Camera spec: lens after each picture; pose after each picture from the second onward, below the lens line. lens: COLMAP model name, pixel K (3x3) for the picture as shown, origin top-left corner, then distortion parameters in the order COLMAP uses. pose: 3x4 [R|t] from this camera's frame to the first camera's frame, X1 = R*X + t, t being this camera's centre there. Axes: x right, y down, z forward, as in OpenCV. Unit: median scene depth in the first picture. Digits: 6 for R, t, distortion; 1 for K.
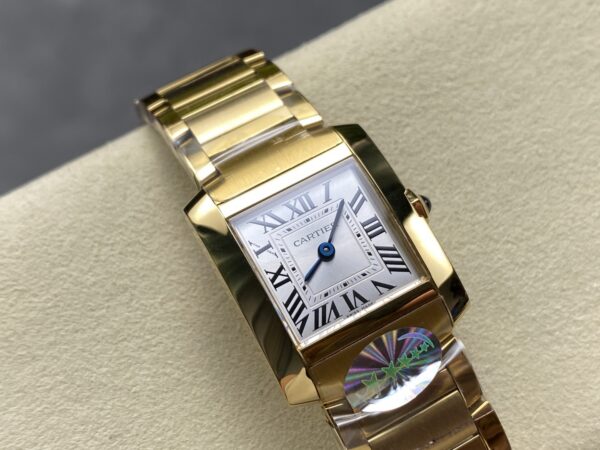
lens RADIAL K [[905.4, 0, 300.0], [0, 905.4, 225.0], [0, 0, 1]] dist [0.185023, -0.901119]
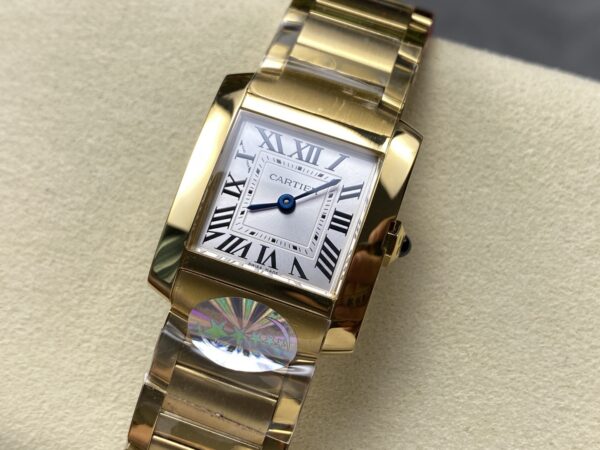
lens RADIAL K [[912.8, 0, 288.4], [0, 912.8, 223.0], [0, 0, 1]] dist [0.211789, -1.007938]
pose [[0.662999, 0.710935, -0.234531, 0.243052], [-0.689841, 0.701872, 0.177469, -0.115947], [0.290780, 0.044127, 0.955772, 0.061557]]
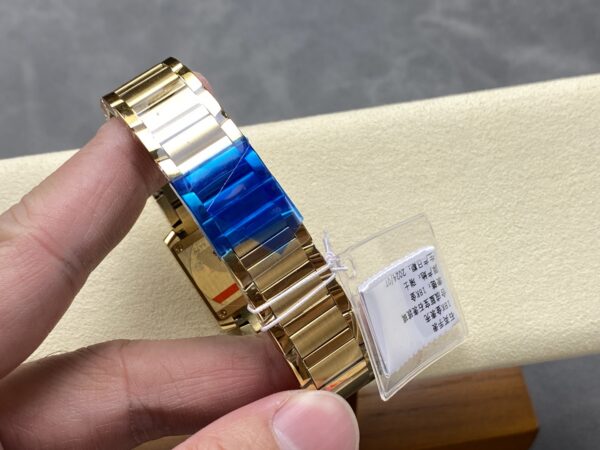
lens RADIAL K [[905.4, 0, 300.0], [0, 905.4, 225.0], [0, 0, 1]] dist [0.185023, -0.901119]
pose [[0.936595, 0.336878, -0.096456, 0.318813], [-0.335107, 0.941548, 0.034502, -0.083625], [0.102441, 0.000009, 0.994739, -0.913751]]
